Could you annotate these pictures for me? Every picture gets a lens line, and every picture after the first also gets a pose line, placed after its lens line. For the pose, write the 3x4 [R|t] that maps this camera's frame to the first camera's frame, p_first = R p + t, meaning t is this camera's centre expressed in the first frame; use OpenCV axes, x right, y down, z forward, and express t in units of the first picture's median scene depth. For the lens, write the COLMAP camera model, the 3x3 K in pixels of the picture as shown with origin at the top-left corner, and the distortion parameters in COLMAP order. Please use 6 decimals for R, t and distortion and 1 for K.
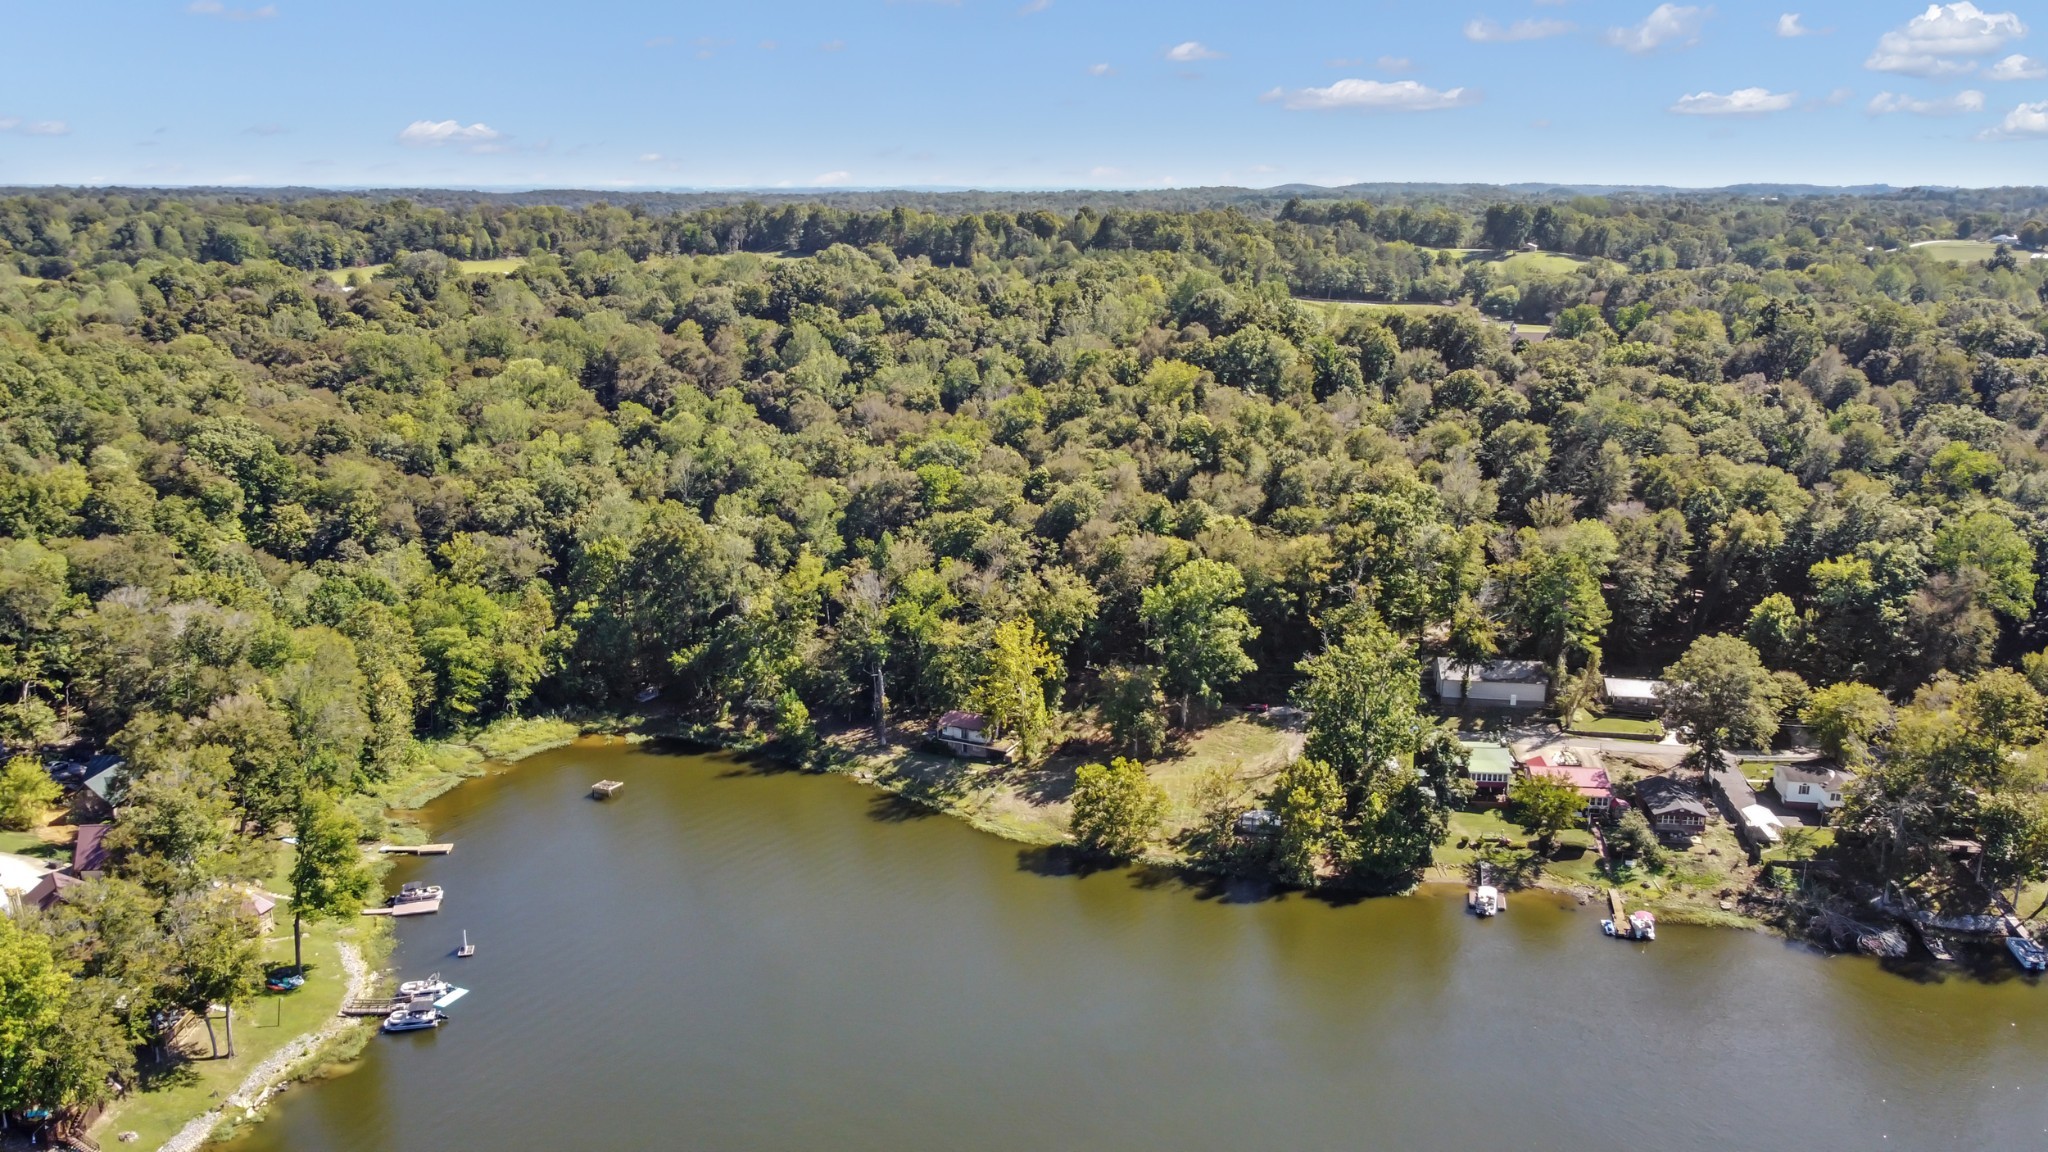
lens RADIAL K [[1536.3, 0, 1016.1], [0, 1536.3, 586.4], [0, 0, 1]] dist [-0.007787, -0.000257]
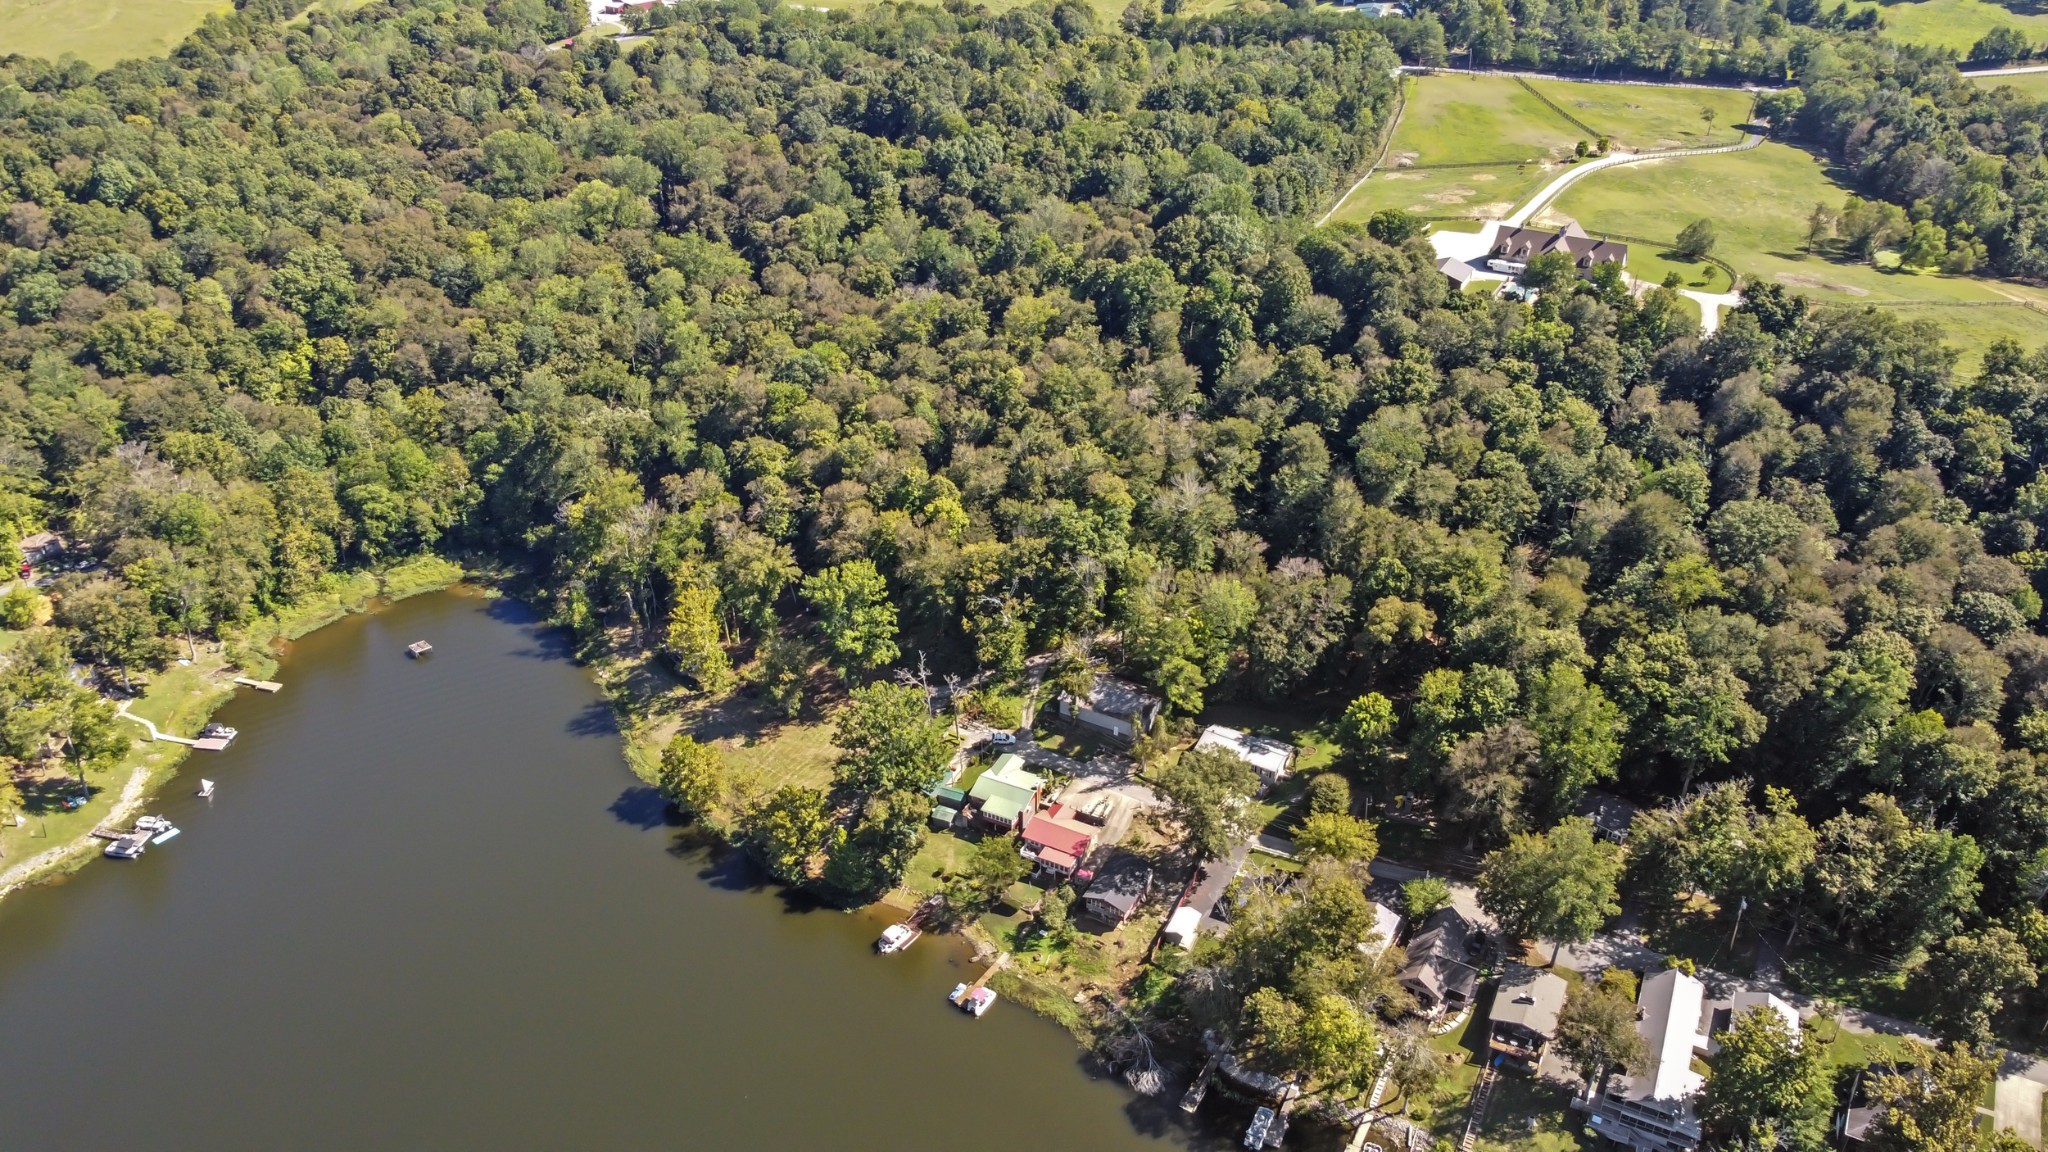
lens RADIAL K [[1536.3, 0, 1023.8], [0, 1536.3, 564.6], [0, 0, 1]] dist [-0.007787, -0.000257]
pose [[0.929978, 0.191383, -0.313868, 0.559608], [-0.100060, 0.953341, 0.284831, -0.331866], [0.353735, -0.233481, 0.905736, 0.009550]]
